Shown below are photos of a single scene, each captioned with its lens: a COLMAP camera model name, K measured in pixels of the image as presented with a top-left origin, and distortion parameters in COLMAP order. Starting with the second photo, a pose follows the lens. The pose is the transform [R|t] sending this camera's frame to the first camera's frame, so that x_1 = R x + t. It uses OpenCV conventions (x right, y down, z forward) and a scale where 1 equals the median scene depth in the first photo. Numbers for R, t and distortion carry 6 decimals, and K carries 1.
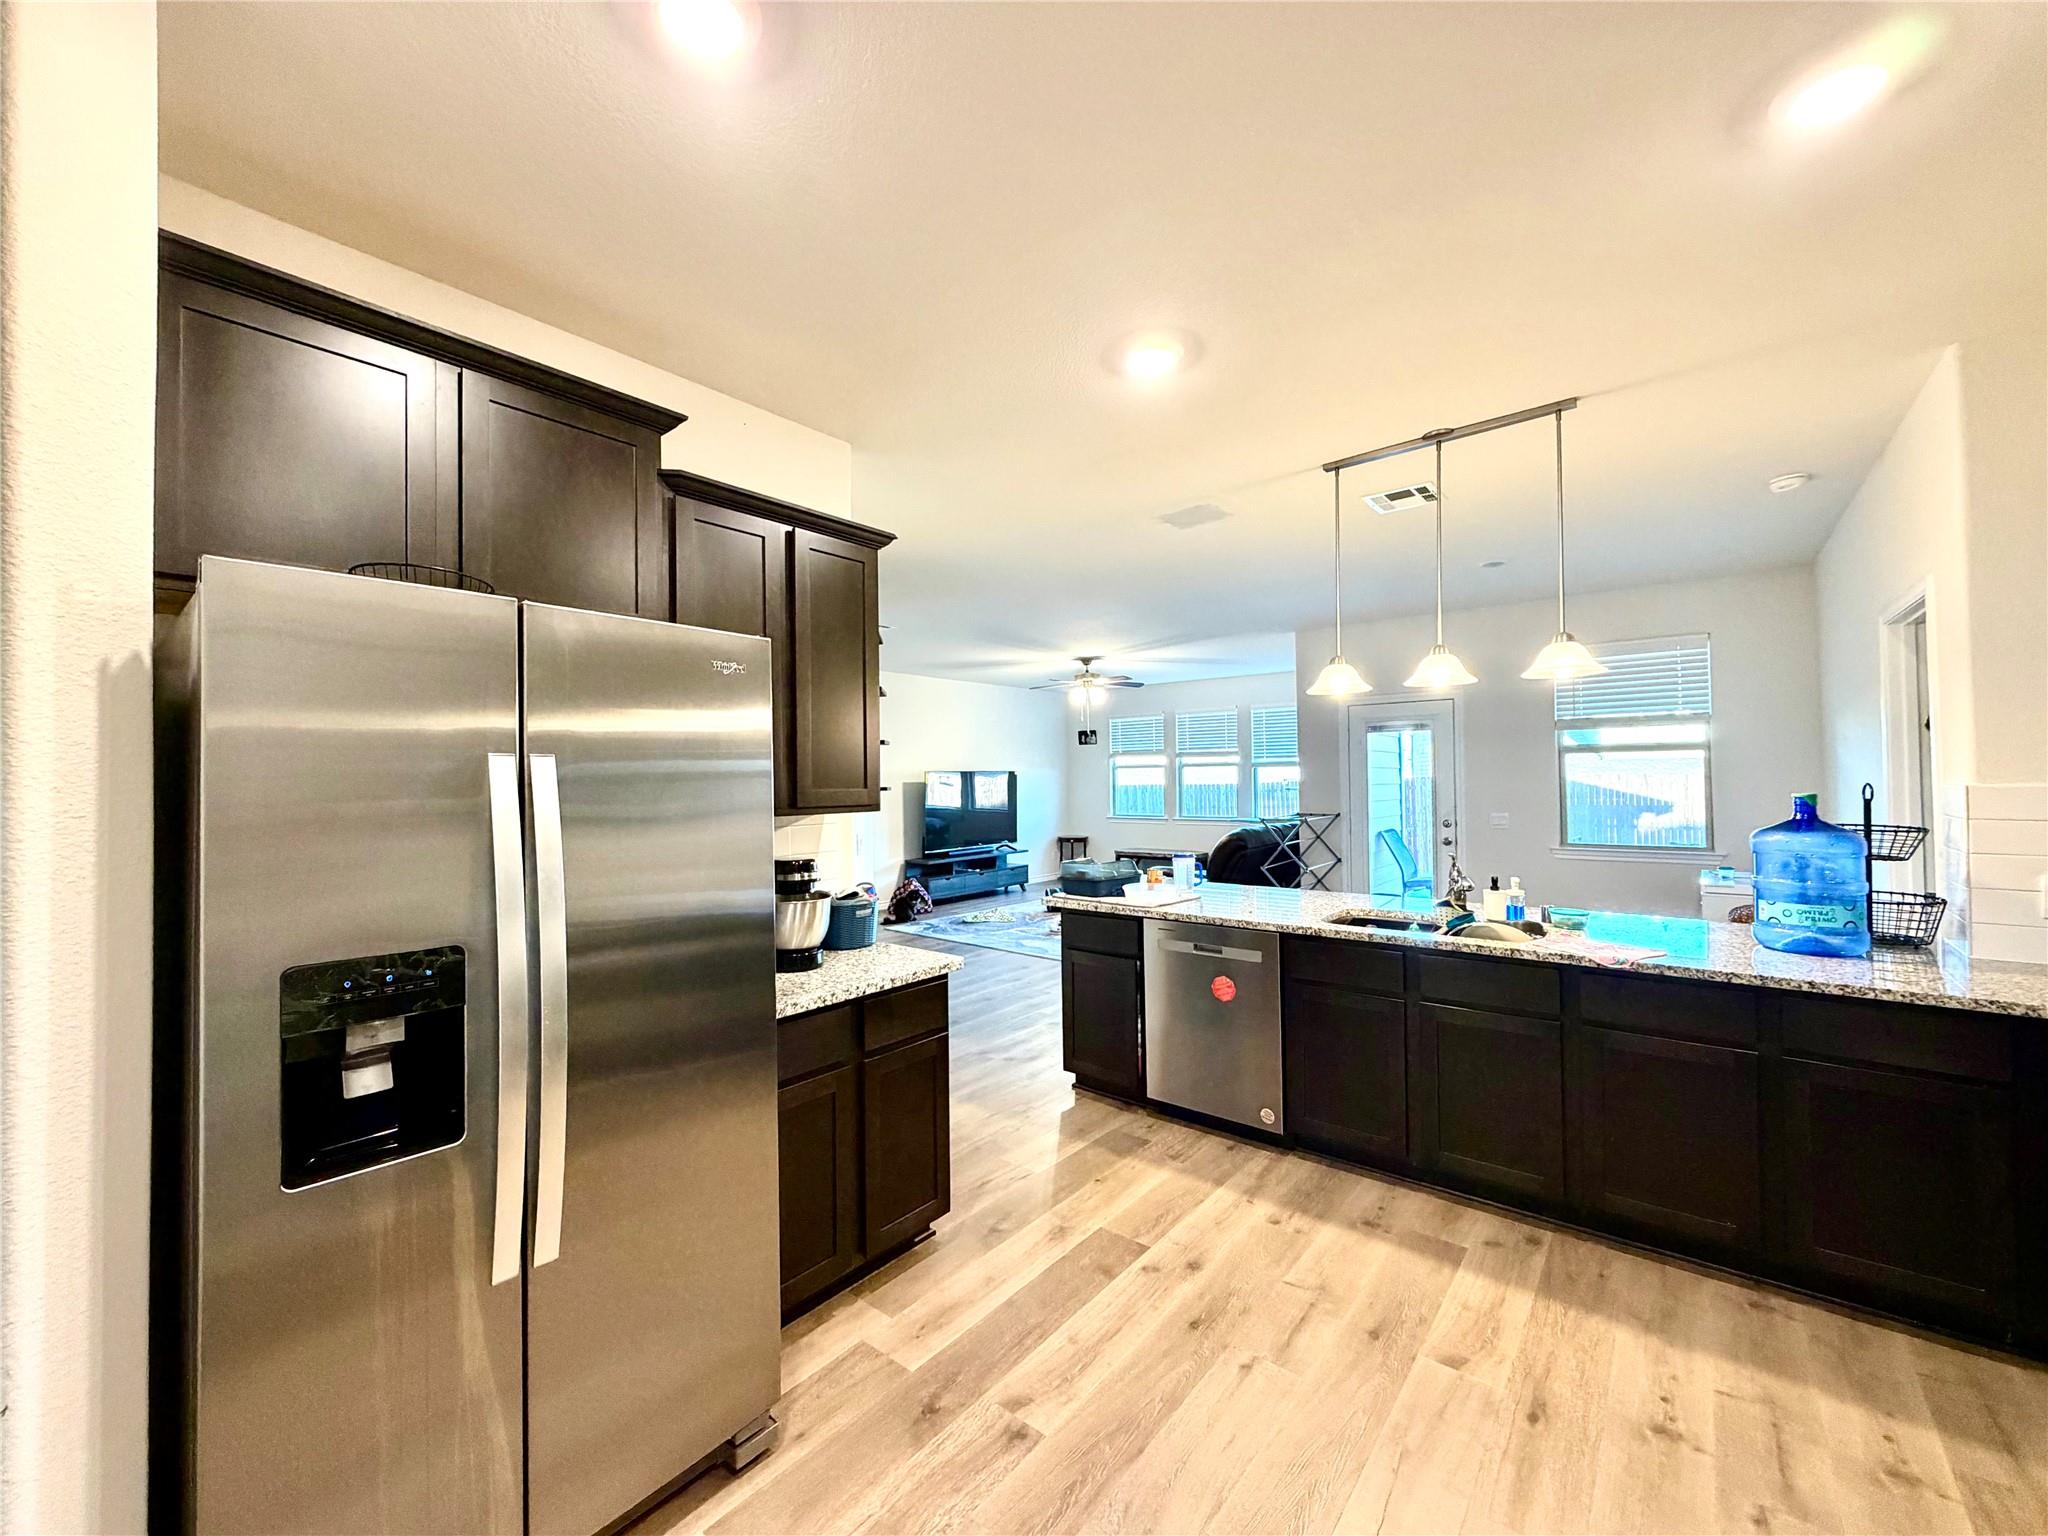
lens RADIAL K [[815.4, 0, 1020.7], [0, 815.4, 769.3], [0, 0, 1]] dist [0.002854, -0.000268]
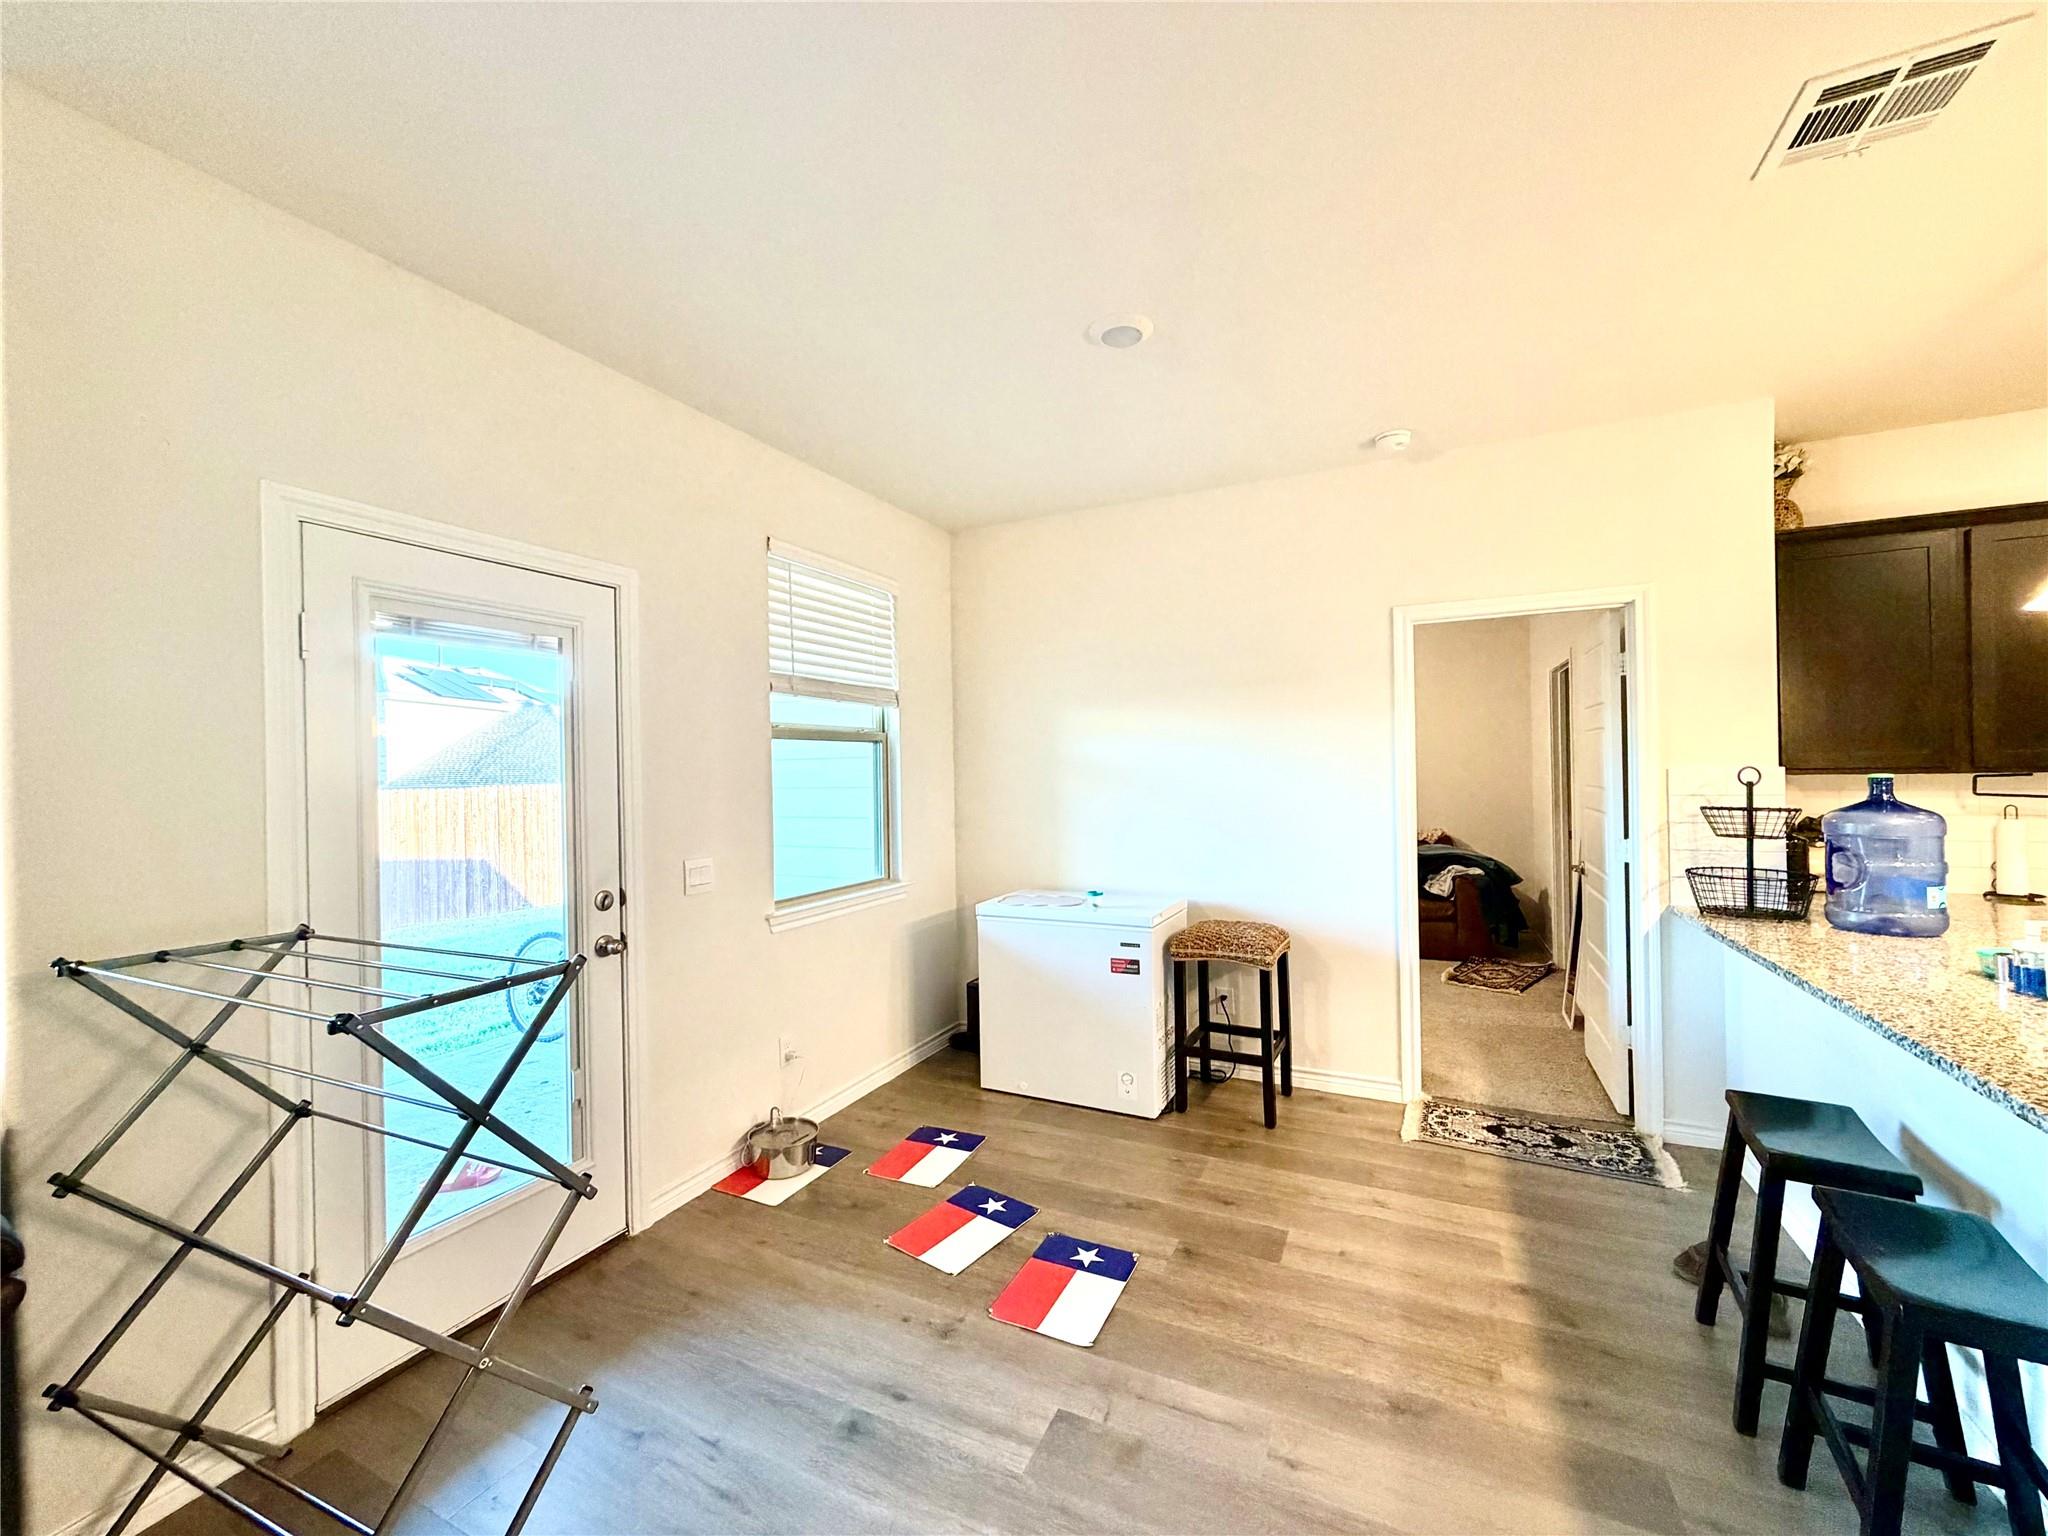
lens RADIAL K [[826.0, 0, 1004.0], [0, 826.0, 768.5], [0, 0, 1]] dist [0.000662, -0.000082]
pose [[-0.221358, 0.018590, 0.975016, 0.231454], [0.010828, 0.999803, -0.016605, 0.030162], [-0.975133, 0.006882, -0.221515, 2.427954]]
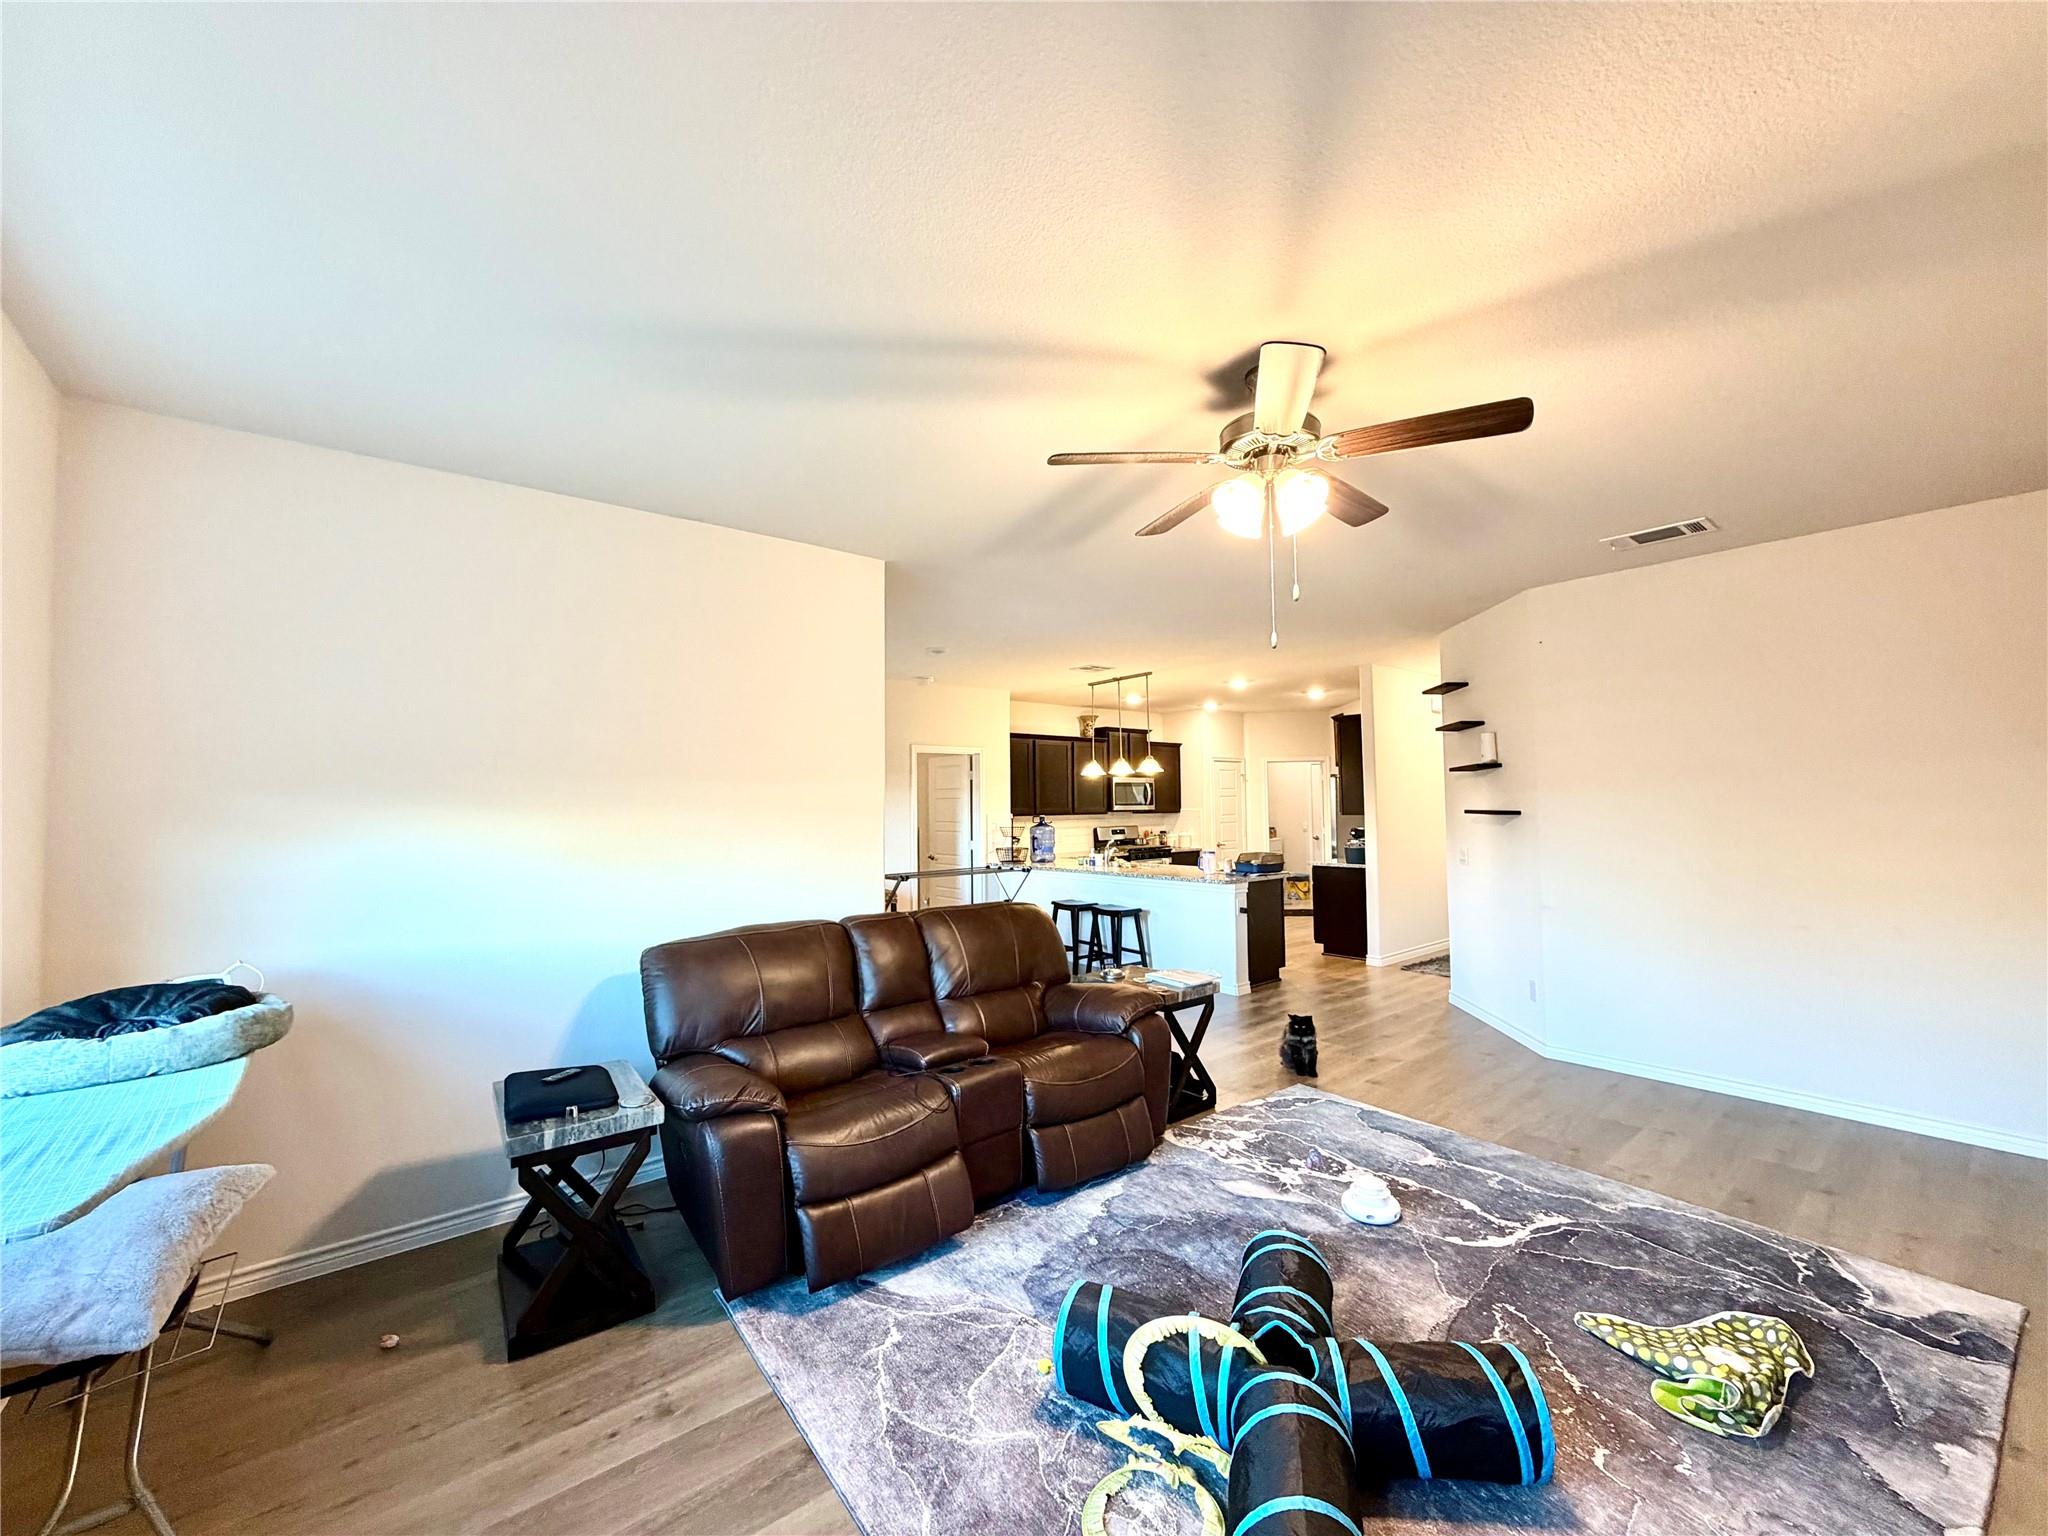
lens RADIAL K [[815.4, 0, 1020.7], [0, 815.4, 769.3], [0, 0, 1]] dist [0.002854, -0.000268]
pose [[-0.979146, 0.033089, 0.200447, 0.389008], [0.022367, 0.998207, -0.055520, 0.024712], [-0.201924, -0.049879, -0.978130, 4.649428]]
